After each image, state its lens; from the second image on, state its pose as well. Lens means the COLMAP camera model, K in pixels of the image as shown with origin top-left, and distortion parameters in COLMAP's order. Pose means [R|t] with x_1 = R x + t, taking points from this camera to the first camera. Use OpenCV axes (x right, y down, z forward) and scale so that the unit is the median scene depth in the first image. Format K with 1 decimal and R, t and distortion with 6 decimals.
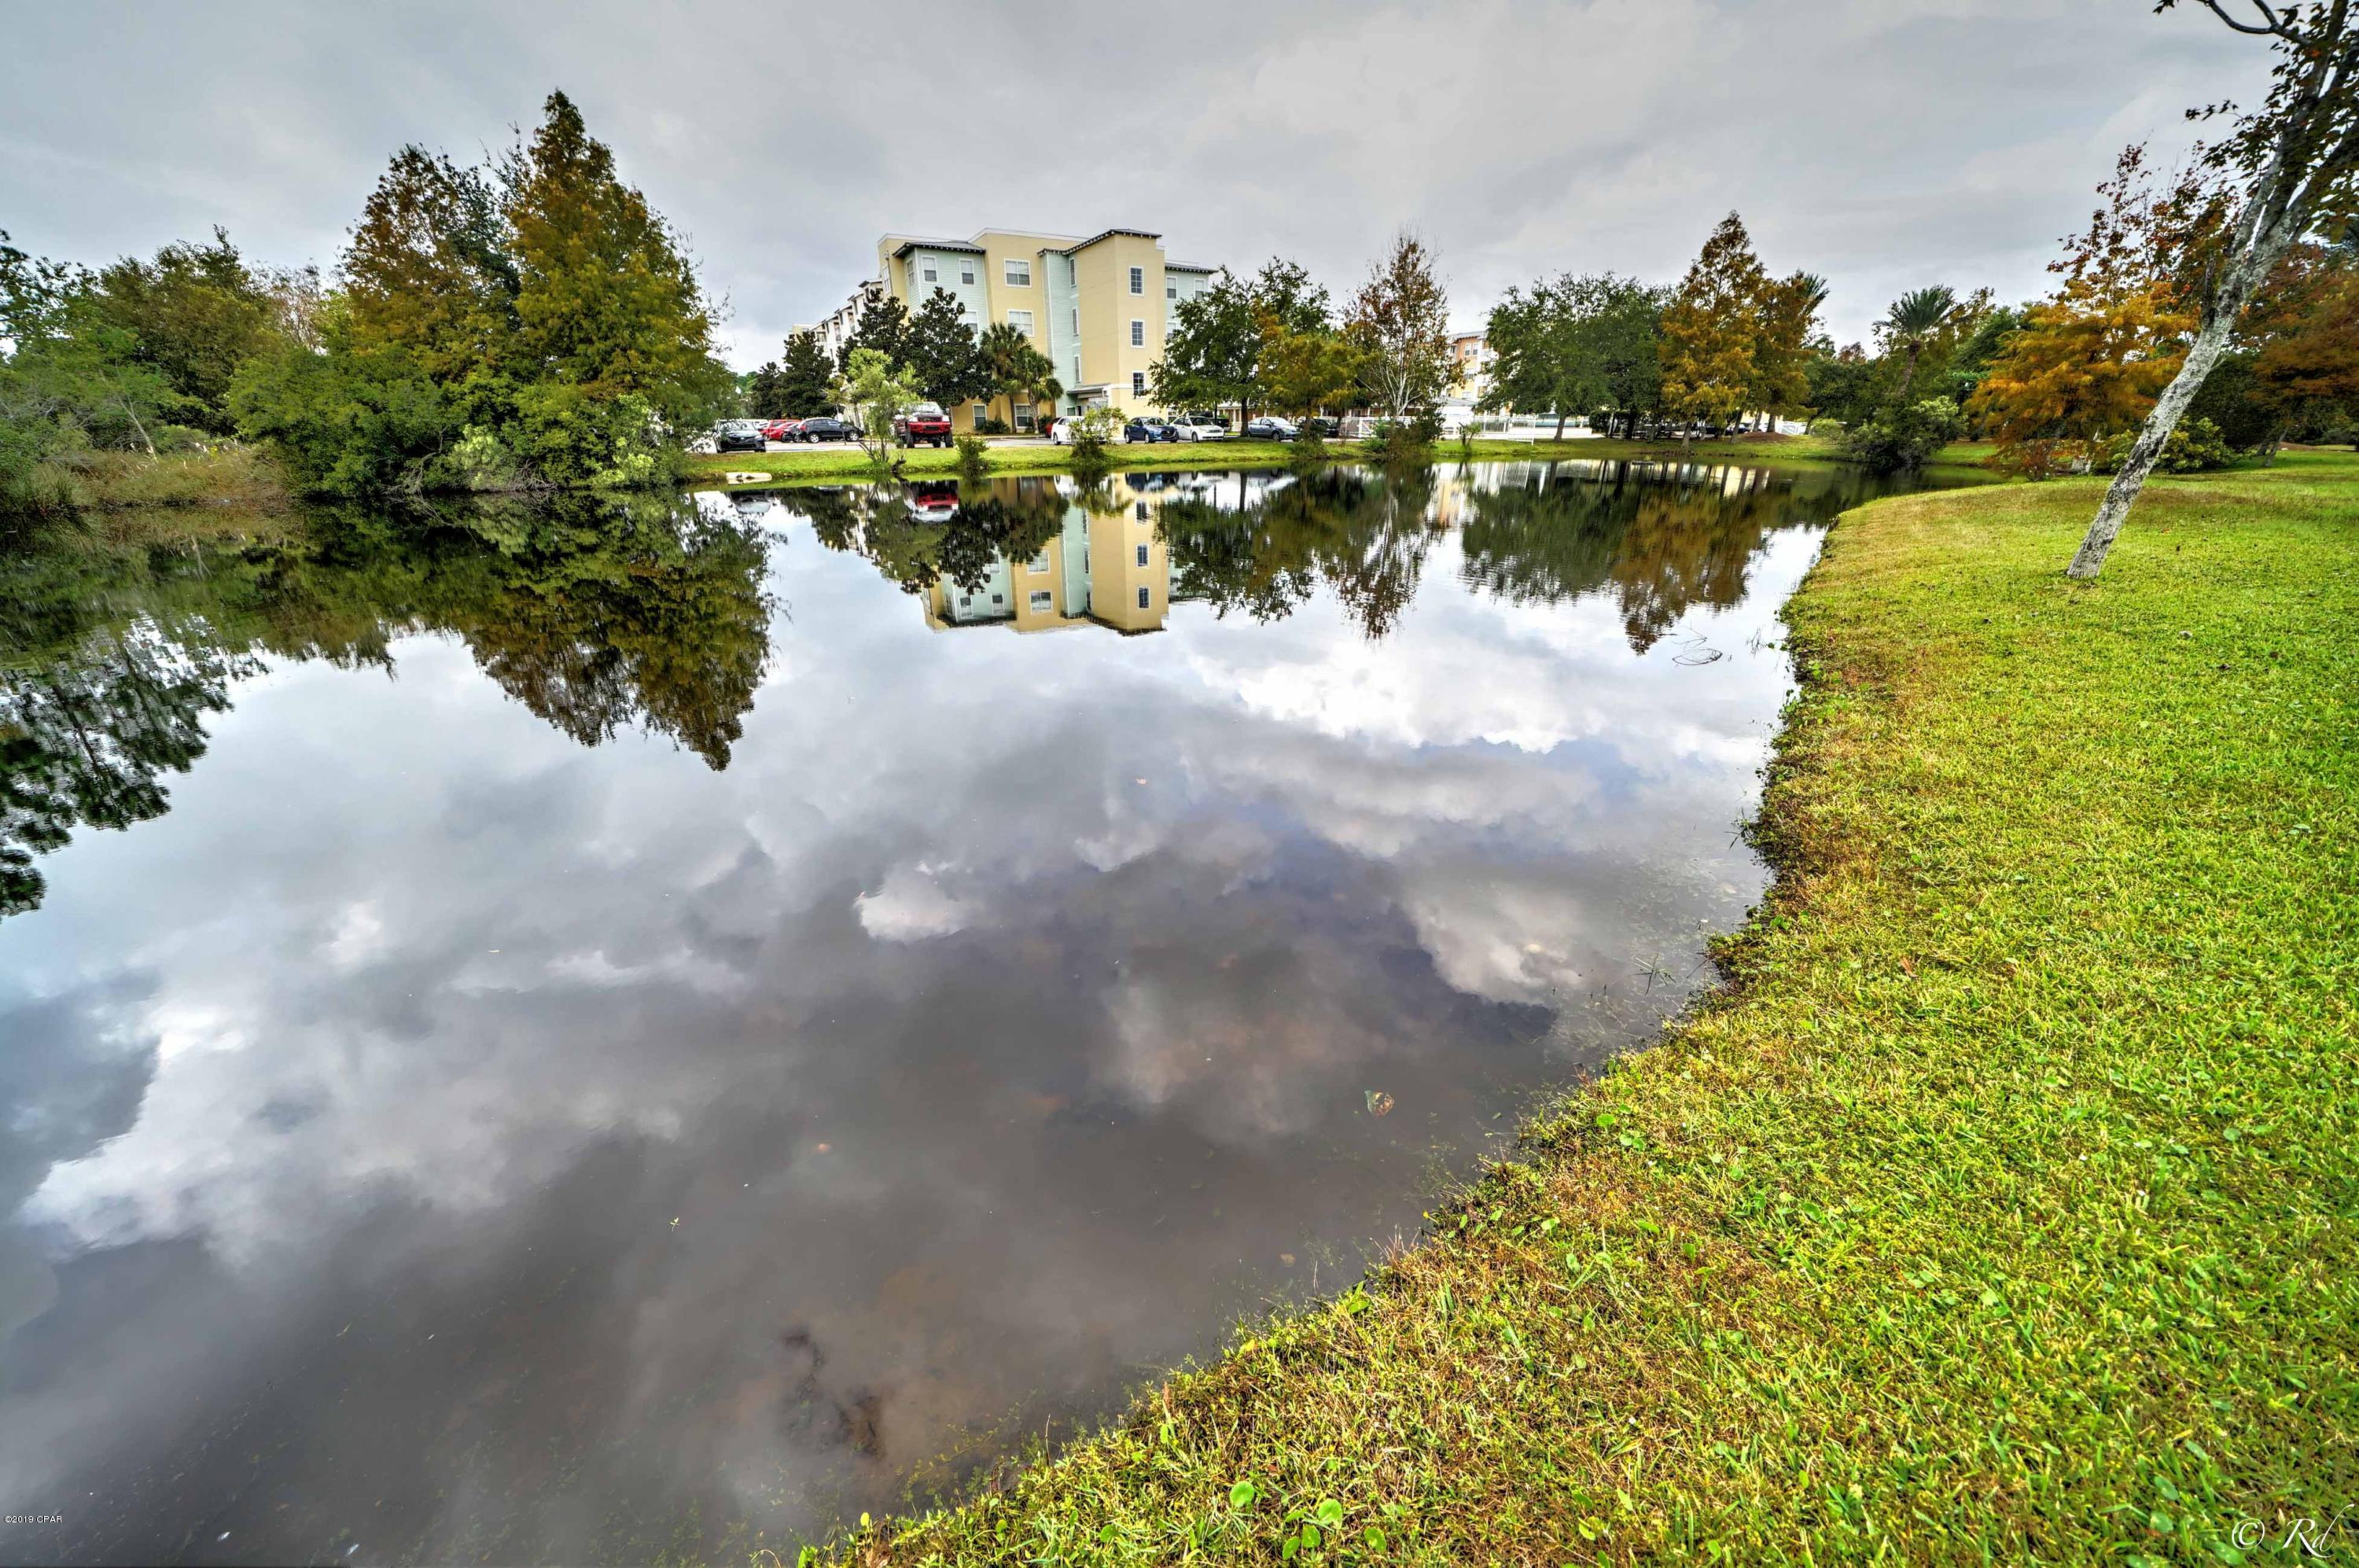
lens RADIAL K [[817.4, 0, 1177.2], [0, 817.4, 787.7], [0, 0, 1]] dist [-0.030580, 0.004123]
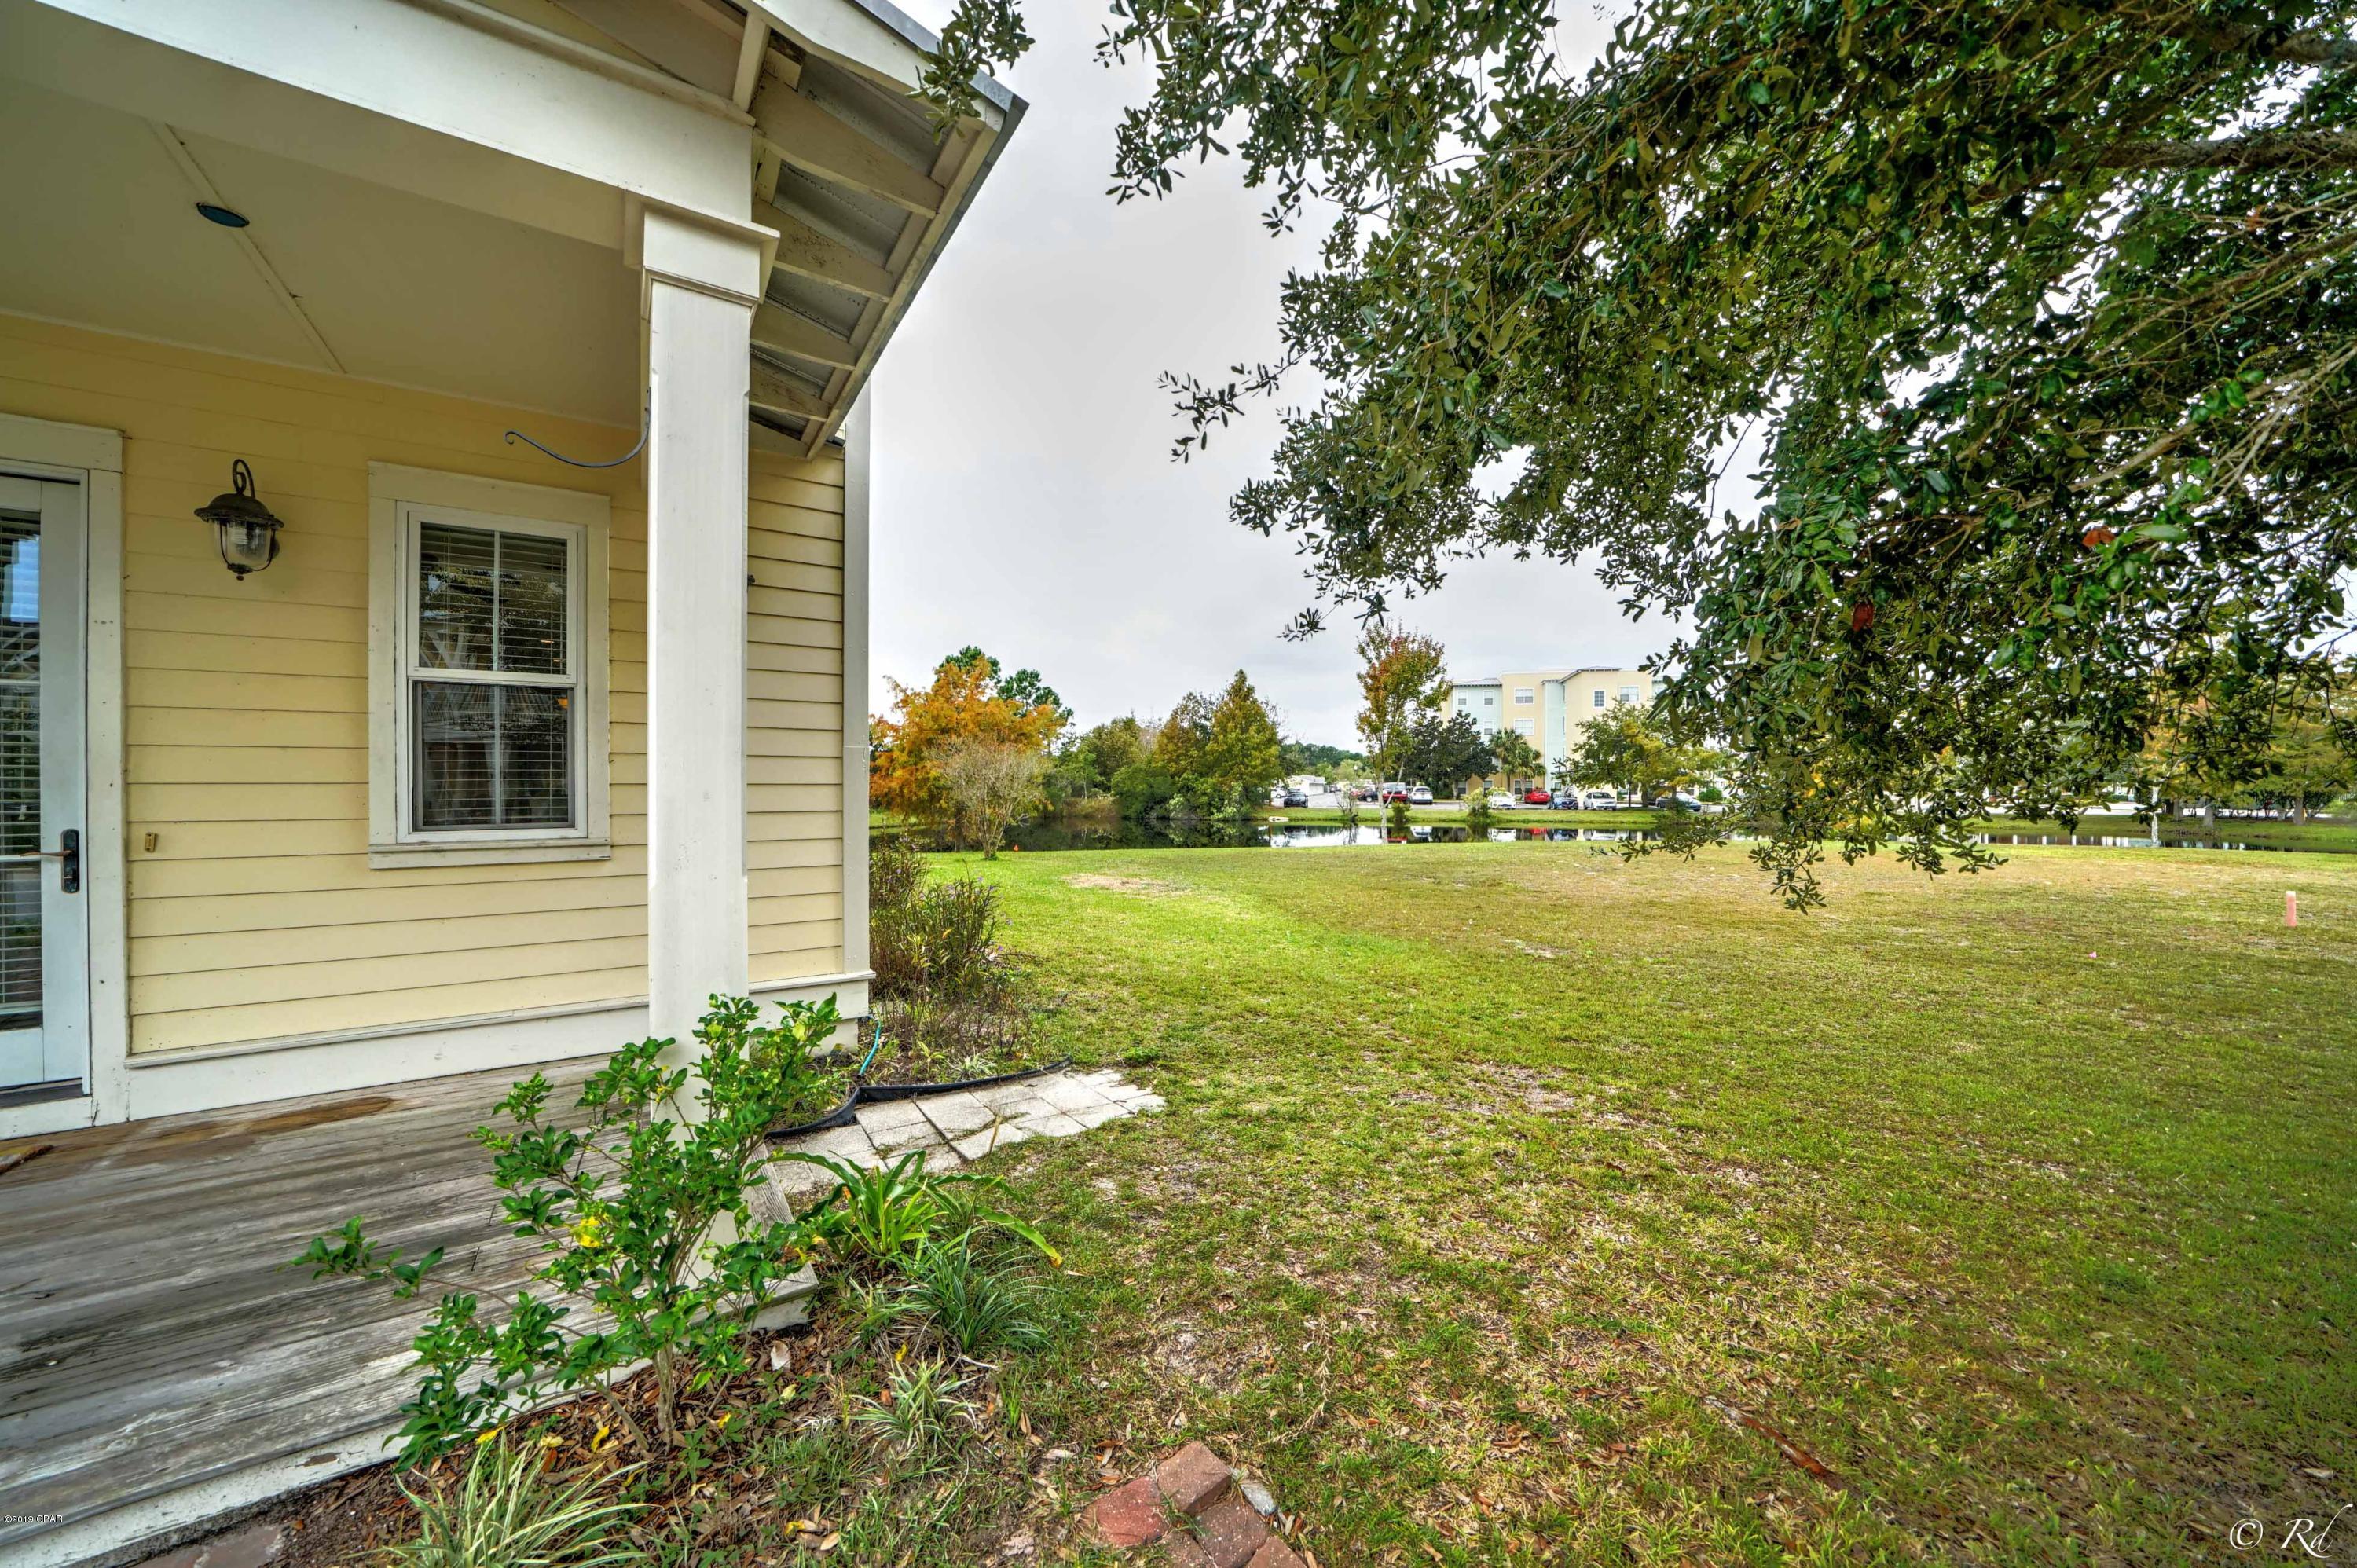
lens RADIAL K [[803.0, 0, 1169.8], [0, 803.0, 804.2], [0, 0, 1]] dist [-0.012199, -0.000019]
pose [[0.721398, 0.023313, -0.692129, 0.770700], [-0.287408, 0.919377, -0.268594, 0.235665], [0.630065, 0.392686, 0.669937, -0.631181]]
